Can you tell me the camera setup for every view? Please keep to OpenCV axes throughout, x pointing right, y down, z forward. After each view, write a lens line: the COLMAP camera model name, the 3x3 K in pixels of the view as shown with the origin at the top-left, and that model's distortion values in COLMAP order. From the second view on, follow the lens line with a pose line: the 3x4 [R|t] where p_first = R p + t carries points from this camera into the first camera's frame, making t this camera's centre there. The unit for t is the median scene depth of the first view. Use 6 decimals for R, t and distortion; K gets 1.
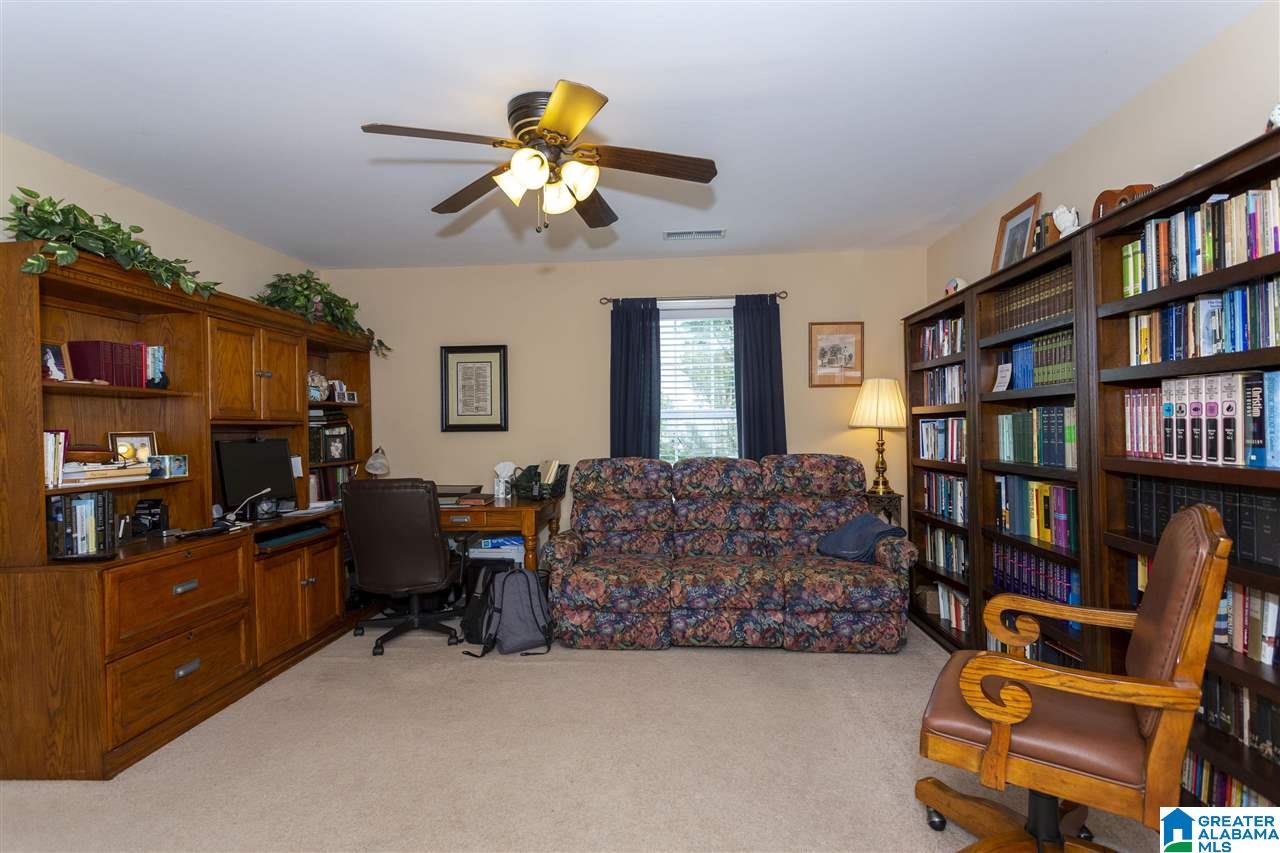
lens RADIAL K [[625.2, 0, 639.7], [0, 625.2, 425.8], [0, 0, 1]] dist [0.003246, 0.002667]
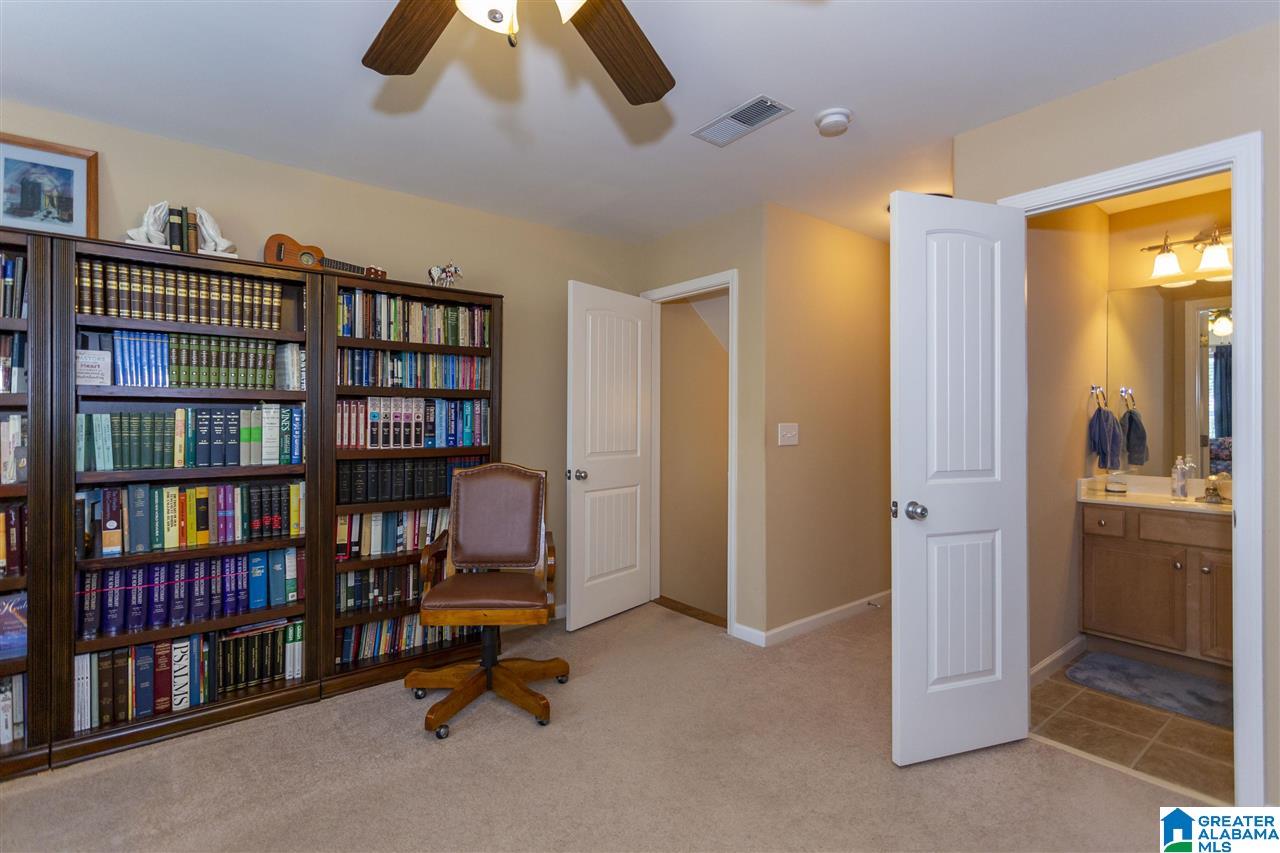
lens RADIAL K [[602.0, 0, 639.5], [0, 602.0, 421.5], [0, 0, 1]] dist [-0.000945, 0.003582]
pose [[-0.672666, 0.013892, 0.739815, -0.140467], [0.007156, 0.999899, -0.012270, 0.002090], [-0.739911, -0.002960, -0.672698, 0.302130]]
